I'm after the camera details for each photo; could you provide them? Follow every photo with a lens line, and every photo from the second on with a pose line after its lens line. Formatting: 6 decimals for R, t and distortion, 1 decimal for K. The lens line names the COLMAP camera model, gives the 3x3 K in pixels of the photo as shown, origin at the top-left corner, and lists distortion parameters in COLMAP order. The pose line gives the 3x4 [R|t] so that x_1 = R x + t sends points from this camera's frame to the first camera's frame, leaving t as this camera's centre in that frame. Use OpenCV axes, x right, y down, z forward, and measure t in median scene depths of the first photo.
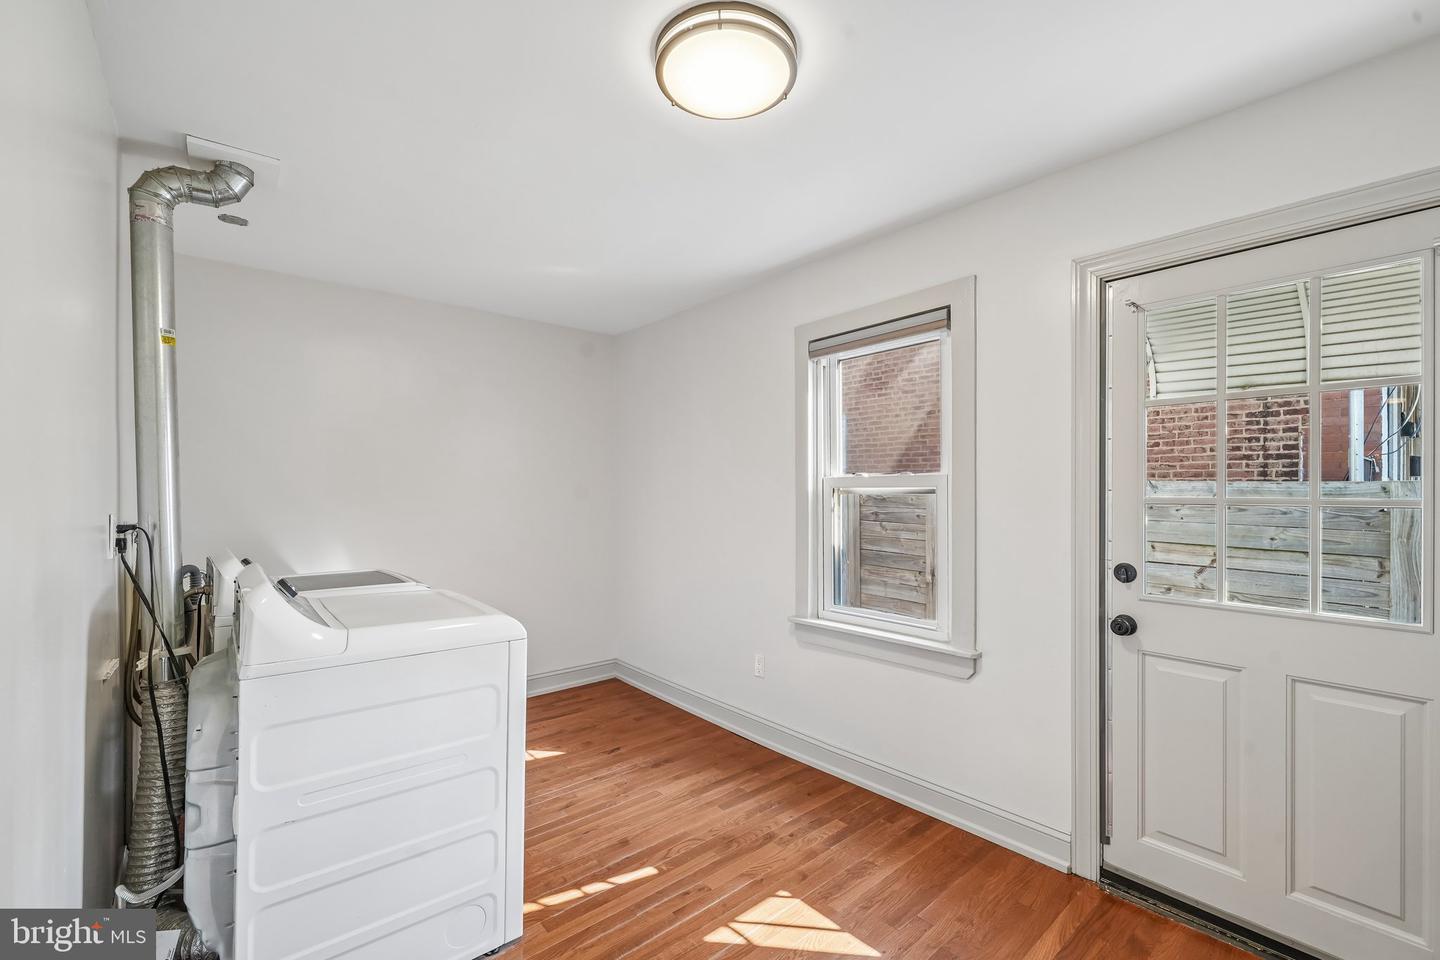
lens RADIAL K [[610.3, 0, 724.8], [0, 610.3, 482.8], [0, 0, 1]] dist [0.002911, -0.000113]
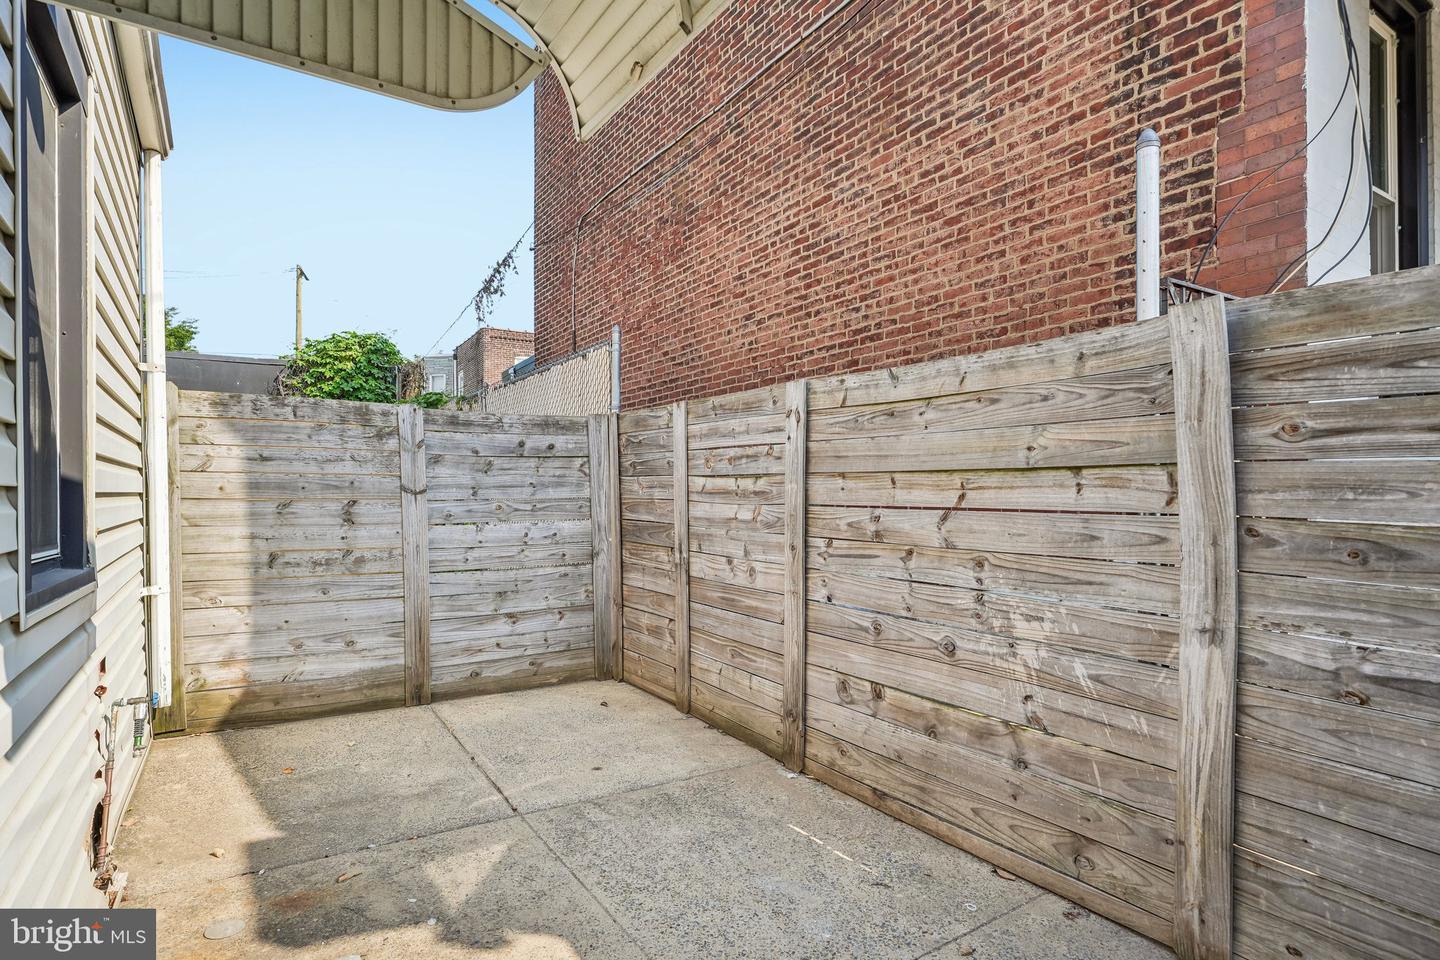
lens RADIAL K [[754.9, 0, 714.1], [0, 754.9, 493.9], [0, 0, 1]] dist [0.001624, 0.000182]
pose [[0.991694, -0.006716, -0.128443, 0.775931], [0.007243, 0.999967, 0.003634, 0.140663], [0.128414, -0.004534, 0.991710, 0.332664]]
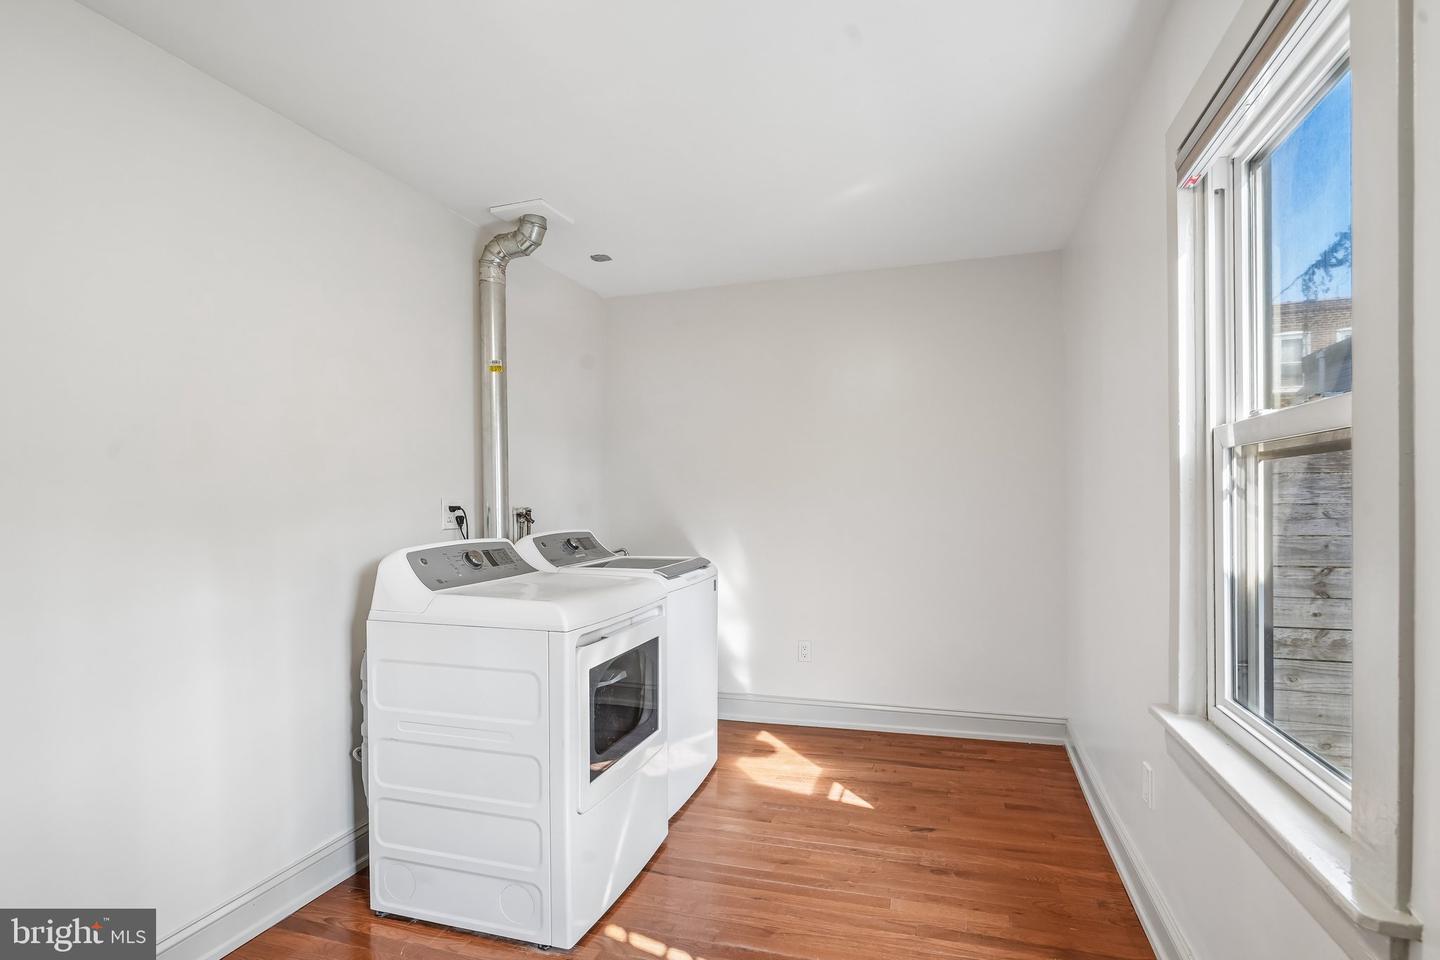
lens RADIAL K [[693.0, 0, 740.4], [0, 693.0, 506.1], [0, 0, 1]] dist [-0.003873, -0.000567]
pose [[0.539443, -0.000183, -0.842022, 0.364136], [0.028131, 0.999446, 0.017805, 0.029639], [0.841552, -0.033292, 0.539149, 0.354658]]
